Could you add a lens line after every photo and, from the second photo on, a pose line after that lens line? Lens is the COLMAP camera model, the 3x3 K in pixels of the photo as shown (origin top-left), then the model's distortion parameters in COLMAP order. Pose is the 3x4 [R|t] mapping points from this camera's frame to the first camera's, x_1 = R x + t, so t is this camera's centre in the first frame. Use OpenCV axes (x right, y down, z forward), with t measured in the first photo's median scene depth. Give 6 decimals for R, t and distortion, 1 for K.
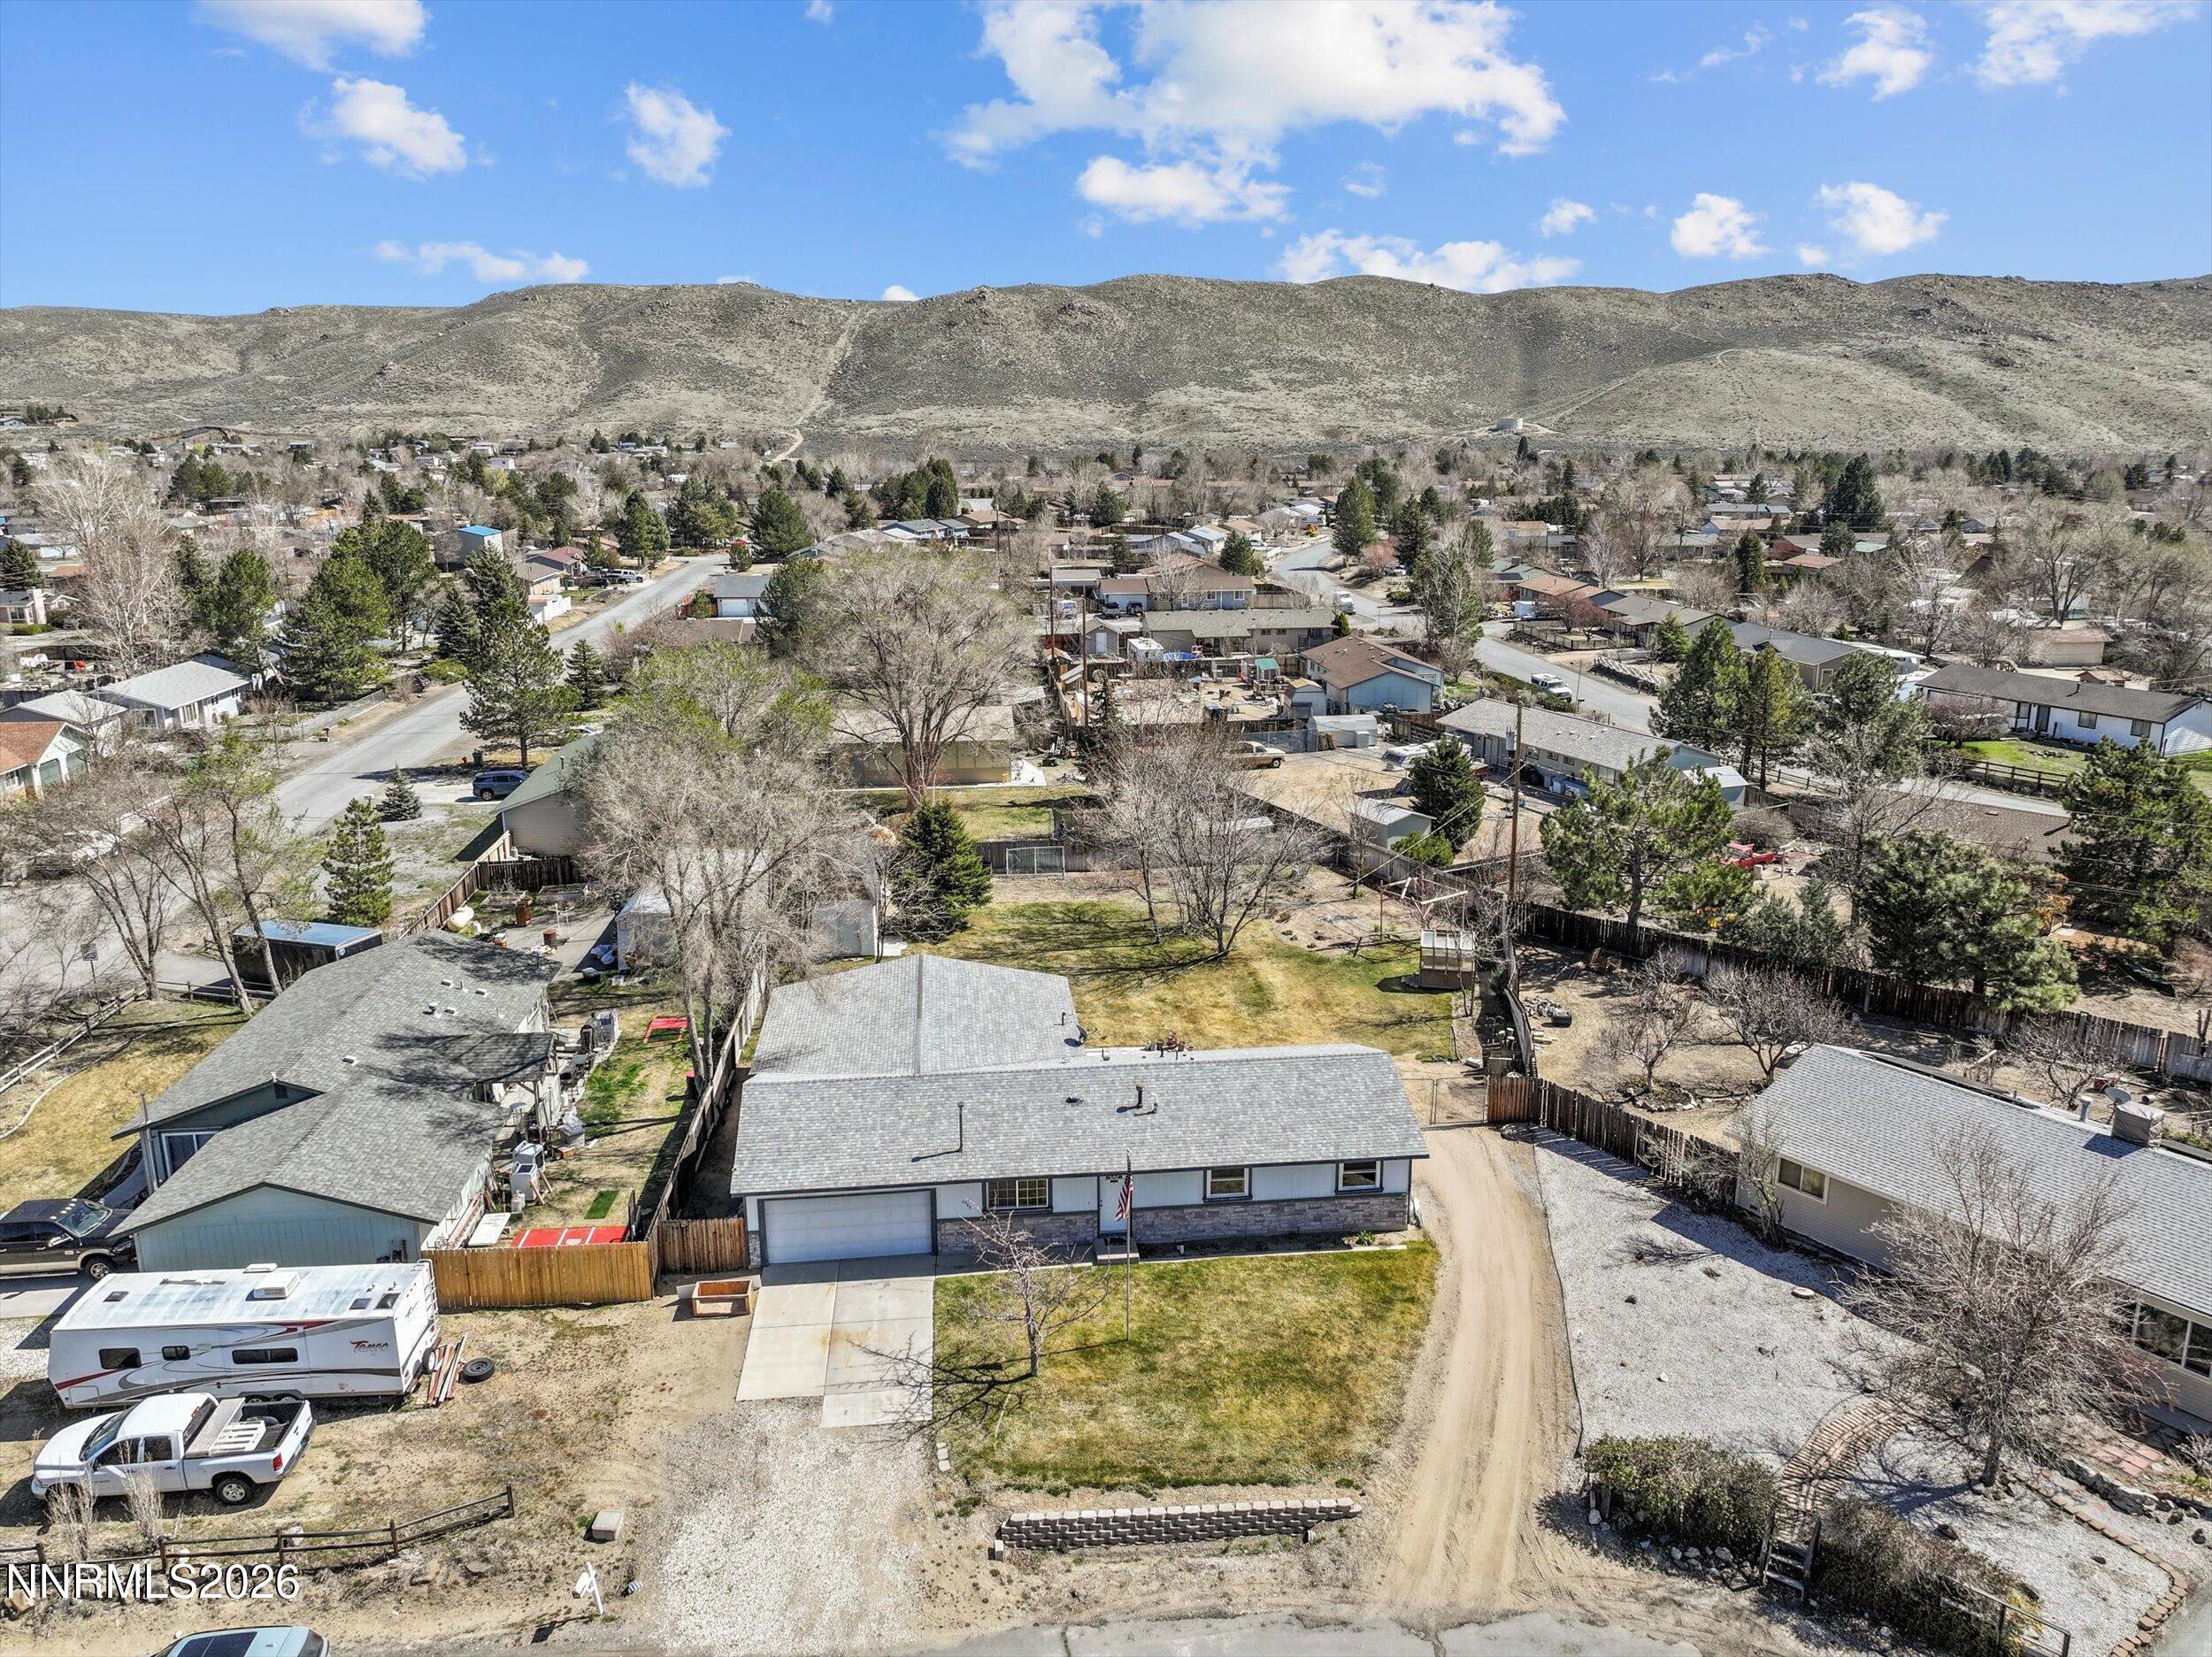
lens RADIAL K [[1547.4, 0, 1114.9], [0, 1547.4, 835.2], [0, 0, 1]] dist [-0.004476, 0.023744]
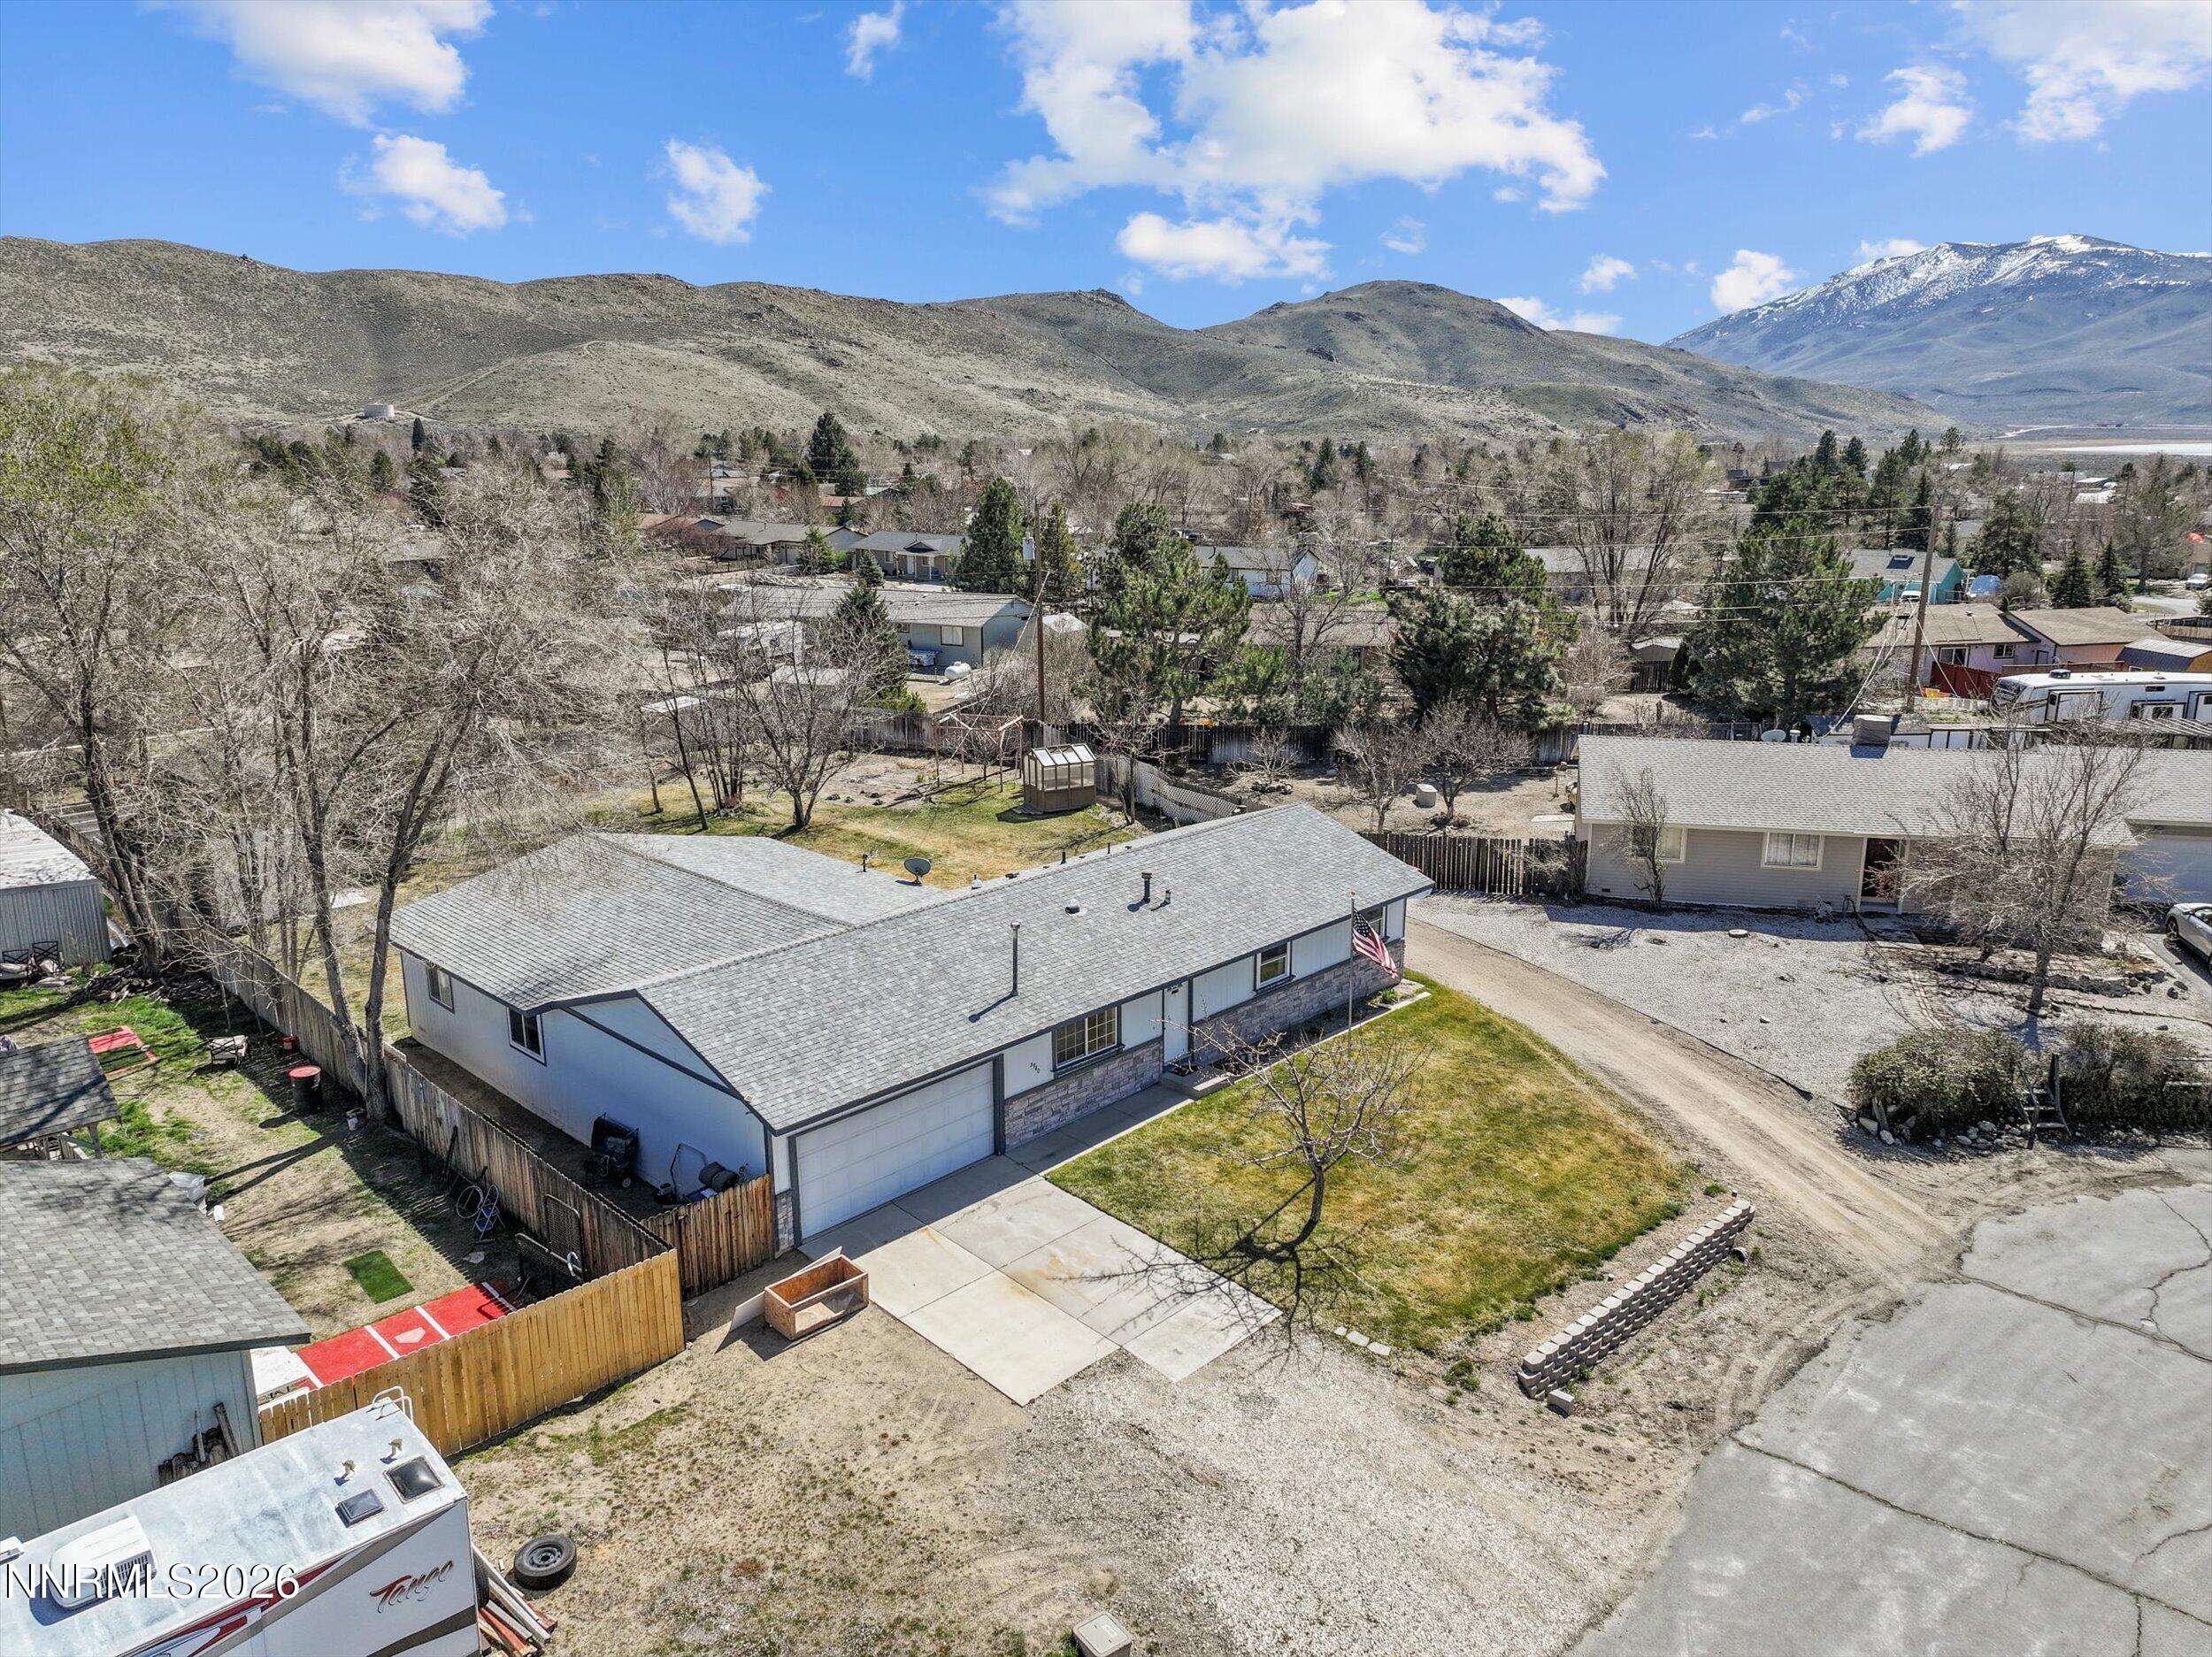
lens RADIAL K [[1547.4, 0, 1114.9], [0, 1547.4, 835.2], [0, 0, 1]] dist [-0.004476, 0.023744]
pose [[0.769117, -0.160185, 0.618708, -0.473180], [0.161360, 0.985388, 0.054532, 0.102058], [-0.618402, 0.057893, 0.783726, 0.420568]]
